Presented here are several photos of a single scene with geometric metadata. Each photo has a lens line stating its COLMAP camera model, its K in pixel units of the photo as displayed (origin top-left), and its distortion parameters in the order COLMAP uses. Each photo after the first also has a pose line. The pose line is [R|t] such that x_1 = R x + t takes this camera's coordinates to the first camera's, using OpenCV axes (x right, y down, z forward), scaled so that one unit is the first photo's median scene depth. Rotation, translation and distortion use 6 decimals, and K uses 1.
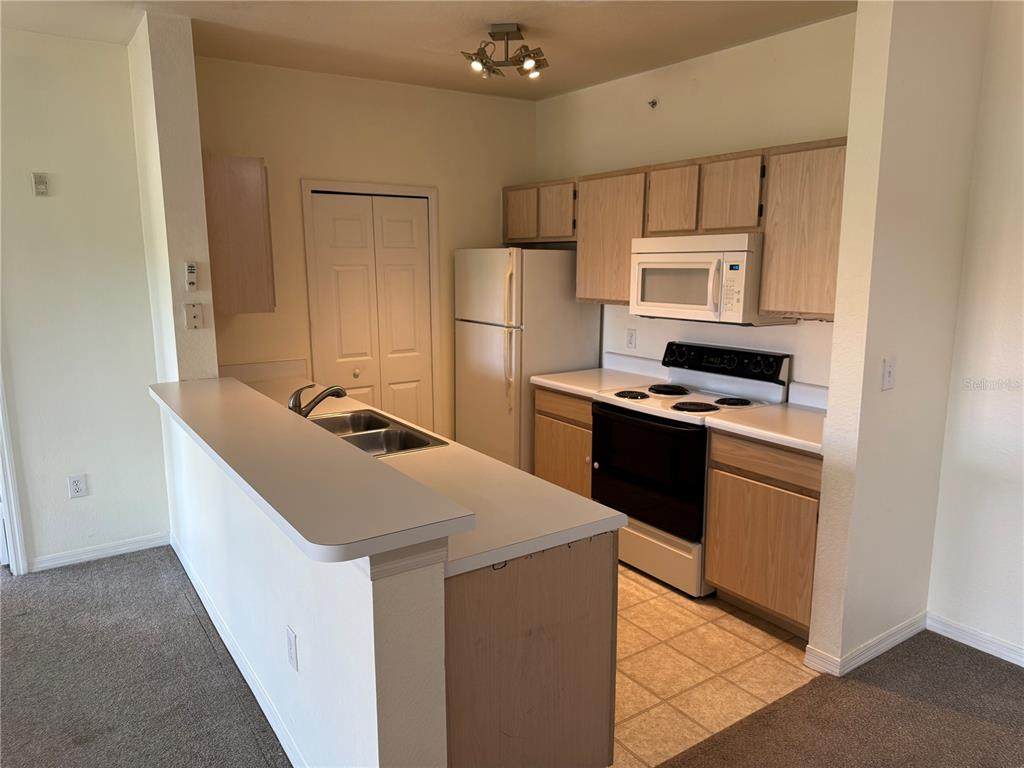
lens RADIAL K [[720.8, 0, 504.7], [0, 720.8, 384.3], [0, 0, 1]] dist [0.032028, -0.019237]
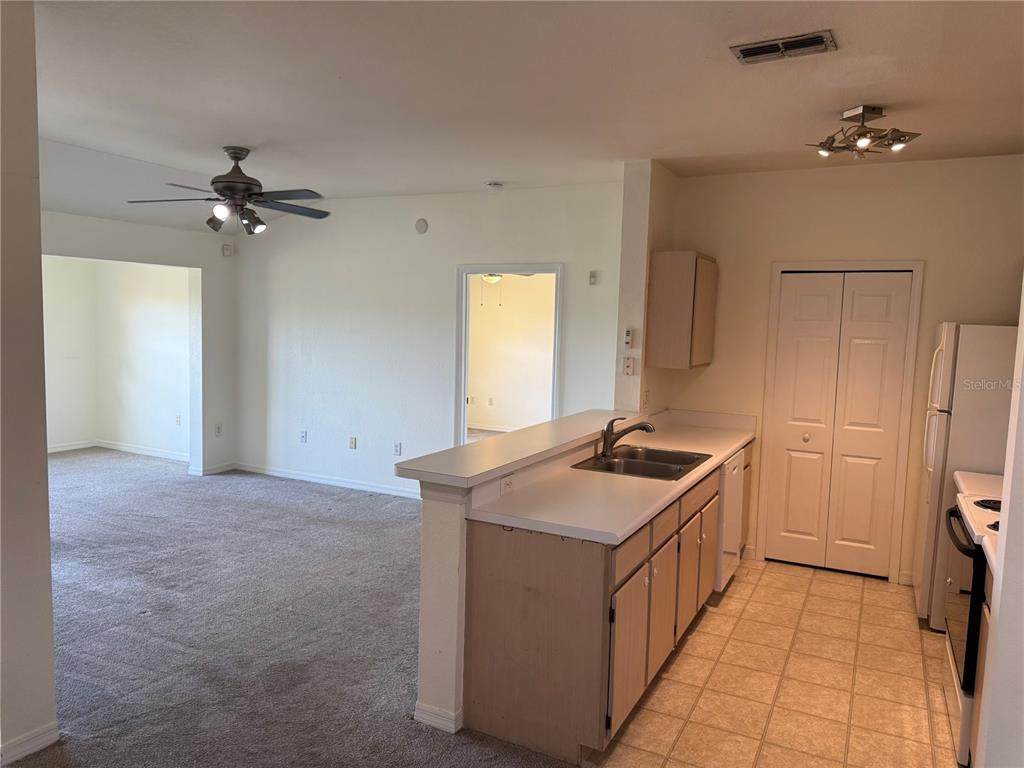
lens RADIAL K [[720.8, 0, 508.3], [0, 720.8, 386.4], [0, 0, 1]] dist [0.032028, -0.019237]
pose [[0.468621, 0.095970, -0.878171, 0.667669], [-0.182378, 0.983176, 0.010123, -0.026240], [0.864368, 0.155415, 0.478240, 0.132515]]
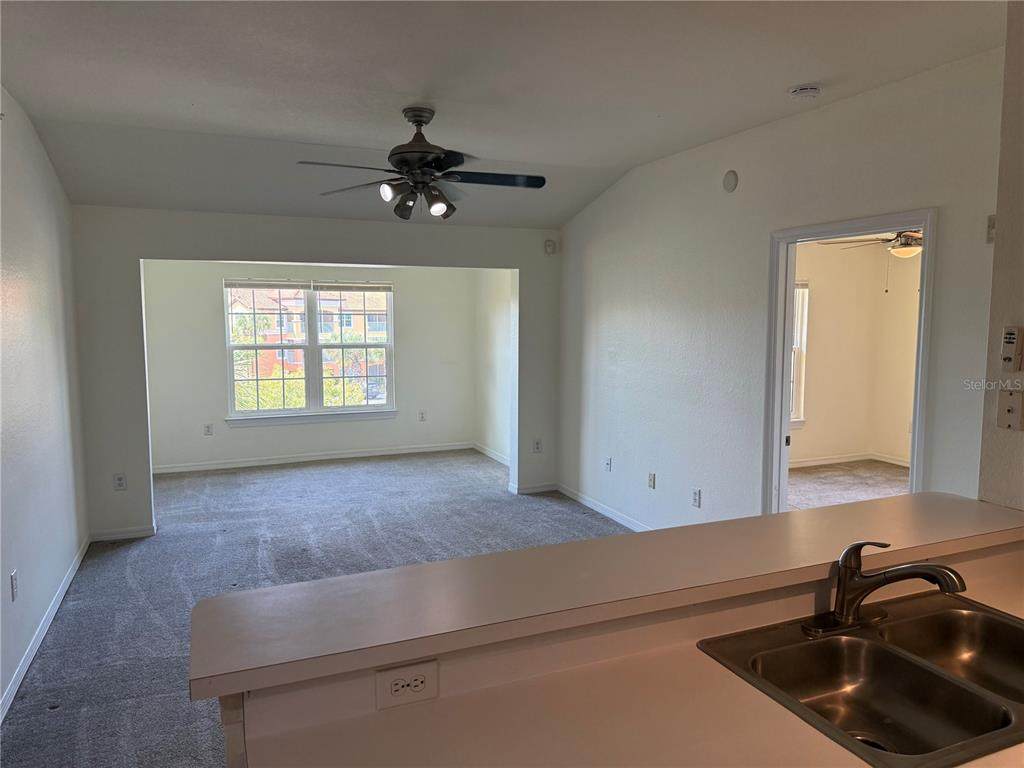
lens RADIAL K [[720.8, 0, 506.0], [0, 720.8, 381.5], [0, 0, 1]] dist [0.032028, -0.019237]
pose [[-0.198098, 0.095864, -0.975483, 0.275058], [-0.169390, 0.976884, 0.130400, -0.122140], [0.965435, 0.191069, -0.177281, 0.653210]]
